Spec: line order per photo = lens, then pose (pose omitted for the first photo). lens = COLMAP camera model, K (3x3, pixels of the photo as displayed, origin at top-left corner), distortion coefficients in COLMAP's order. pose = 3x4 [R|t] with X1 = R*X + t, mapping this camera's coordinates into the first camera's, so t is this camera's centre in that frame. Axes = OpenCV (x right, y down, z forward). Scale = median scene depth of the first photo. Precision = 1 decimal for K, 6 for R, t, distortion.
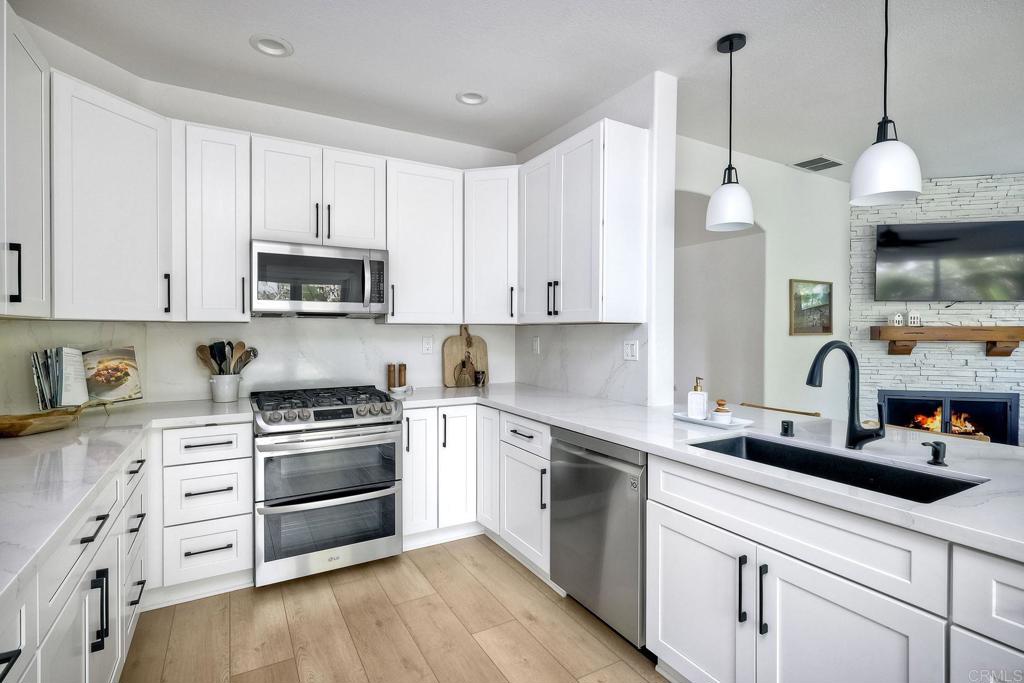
lens RADIAL K [[478.6, 0, 495.2], [0, 478.6, 334.7], [0, 0, 1]] dist [-0.004360, 0.002090]
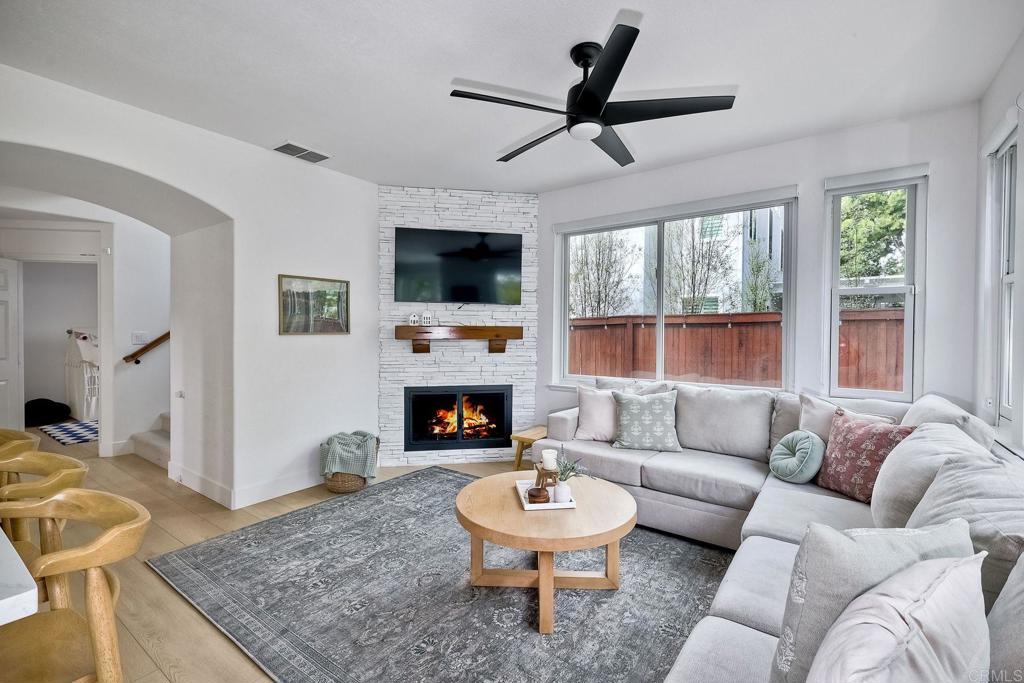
lens RADIAL K [[448.9, 0, 515.1], [0, 448.9, 333.6], [0, 0, 1]] dist [0.003244, -0.000143]
pose [[0.909597, -0.002723, 0.415483, 0.969987], [0.003680, 0.999992, -0.001503, 0.002222], [-0.415475, 0.002896, 0.909600, 0.025323]]
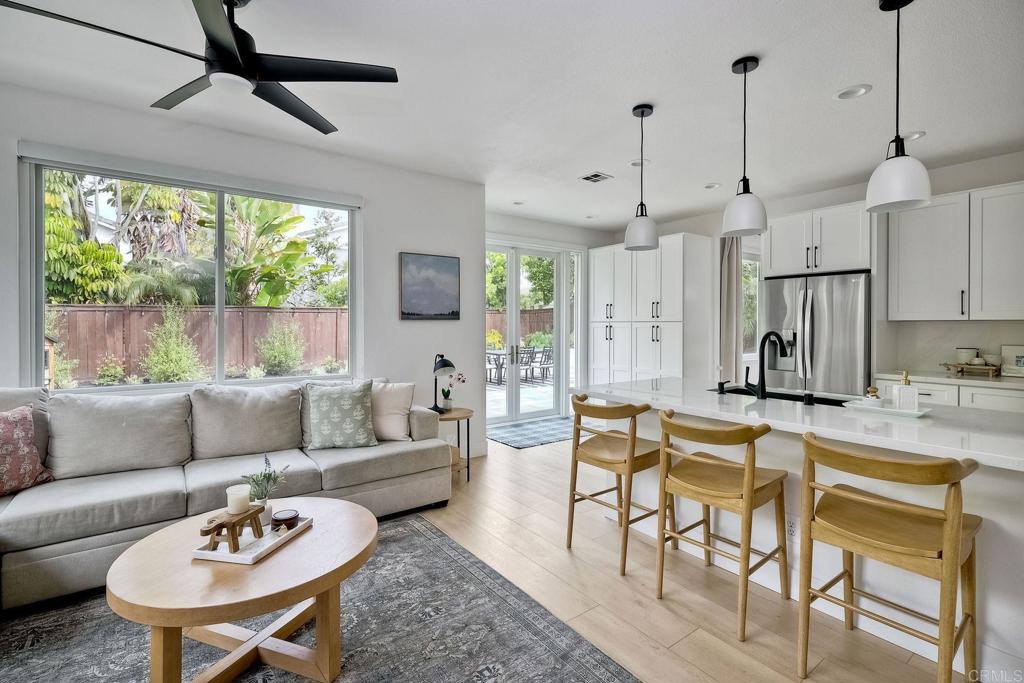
lens RADIAL K [[478.6, 0, 515.0], [0, 478.6, 332.9], [0, 0, 1]] dist [-0.004360, 0.002090]
pose [[-0.993051, -0.004283, -0.117606, 1.084254], [-0.007089, 0.999700, 0.023452, -0.007404], [0.117470, 0.024123, -0.992783, 1.476990]]
